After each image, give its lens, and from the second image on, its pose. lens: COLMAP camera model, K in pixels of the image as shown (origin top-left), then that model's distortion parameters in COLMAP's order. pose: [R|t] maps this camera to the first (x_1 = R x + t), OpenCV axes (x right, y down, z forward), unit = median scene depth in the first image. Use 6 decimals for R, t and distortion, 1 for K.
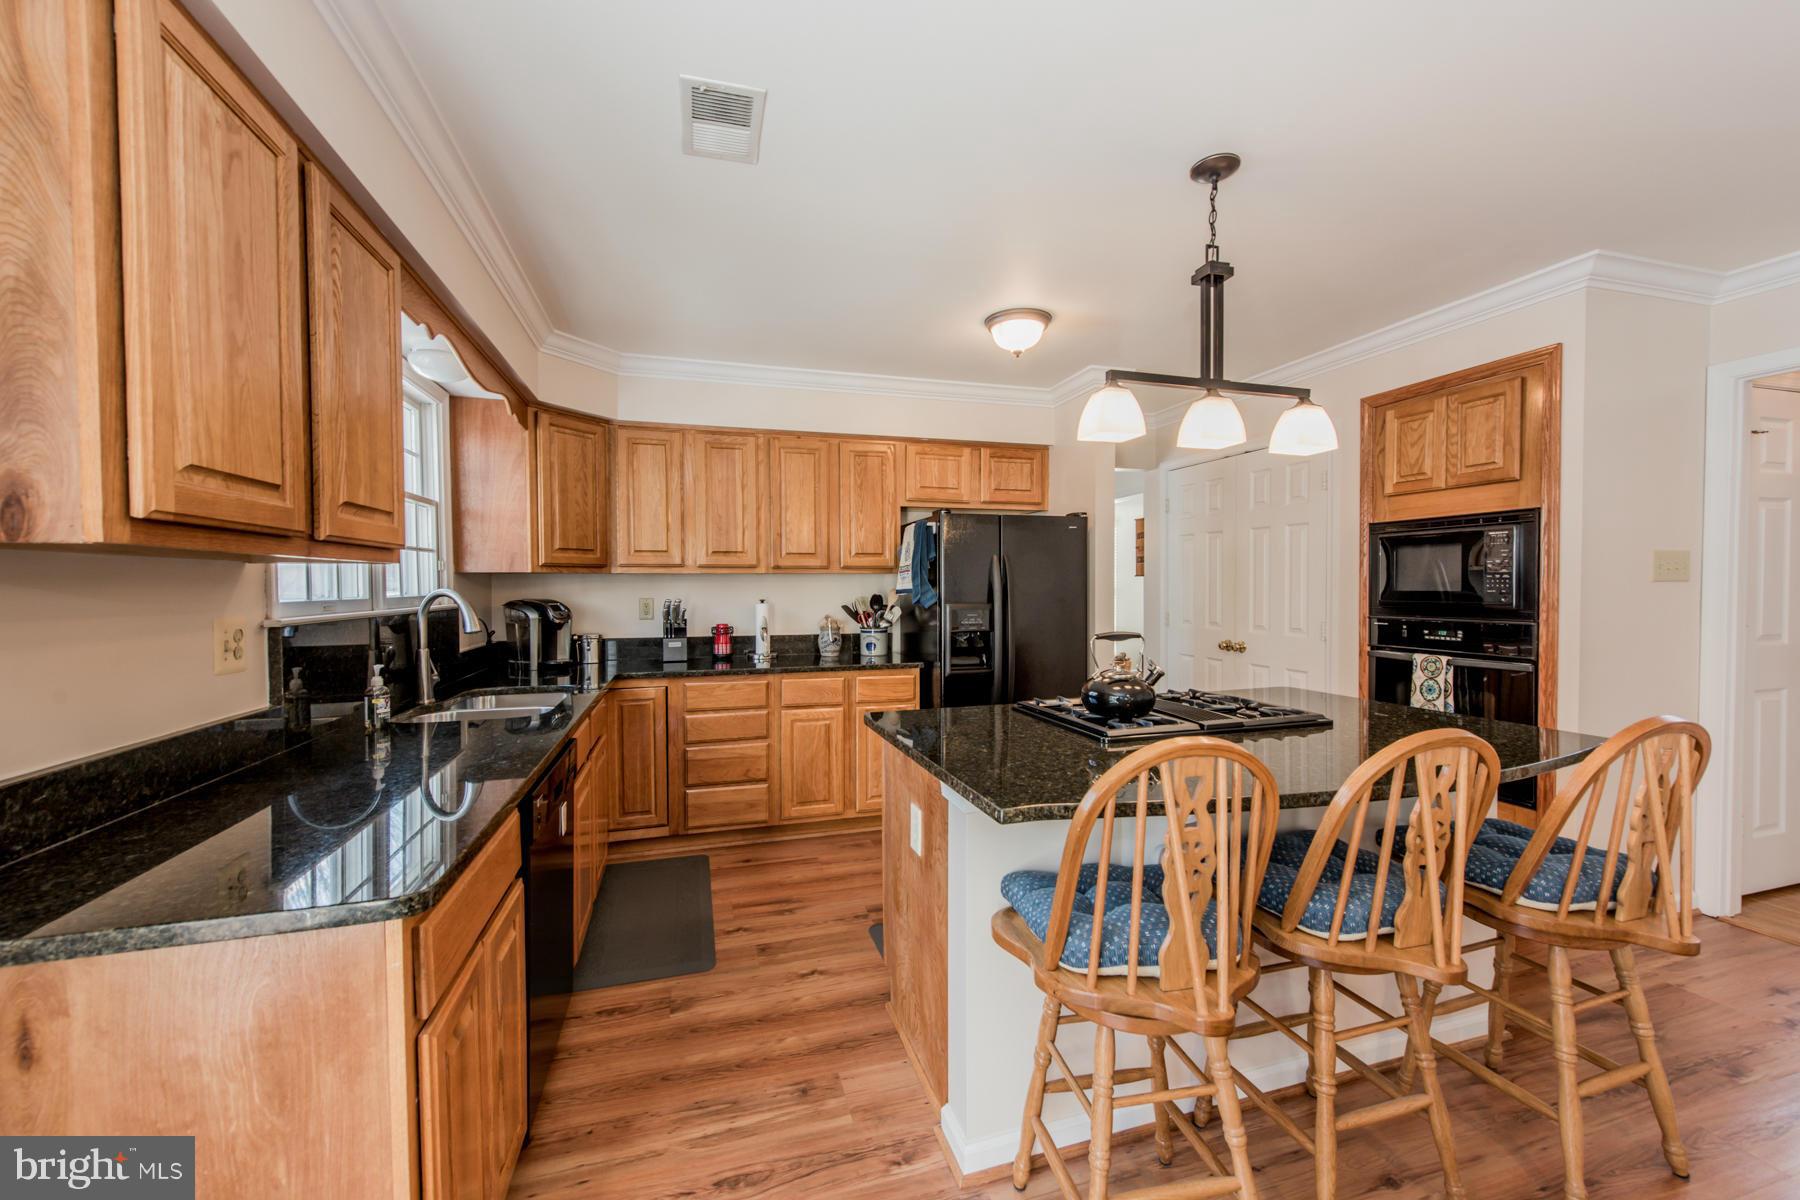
lens RADIAL K [[707.8, 0, 899.6], [0, 707.8, 604.1], [0, 0, 1]] dist [0.016680, -0.003027]
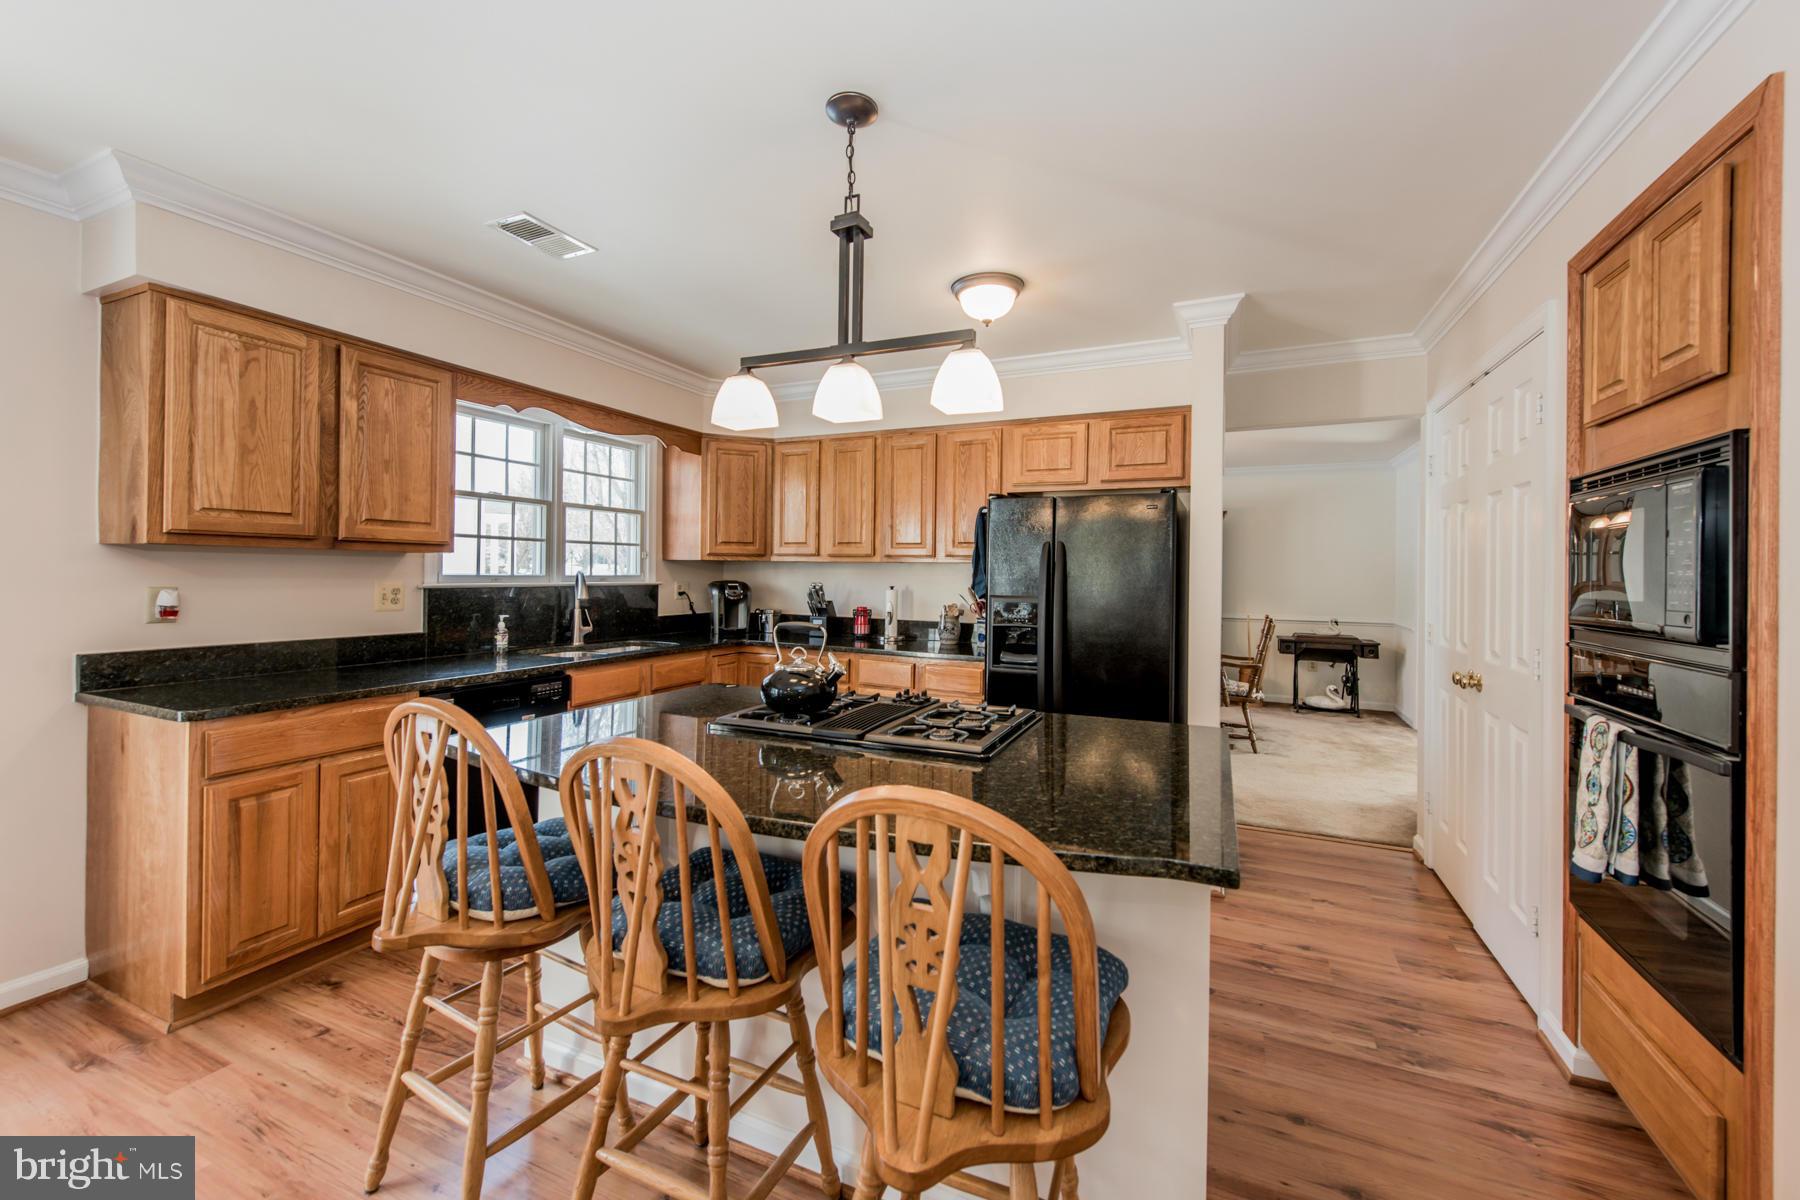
lens RADIAL K [[707.8, 0, 895.7], [0, 707.8, 565.8], [0, 0, 1]] dist [0.016680, -0.003027]
pose [[0.750086, 0.009910, -0.661266, 0.705440], [-0.037068, 0.998946, -0.027076, -0.011388], [0.660301, 0.044821, 0.749663, 0.254457]]
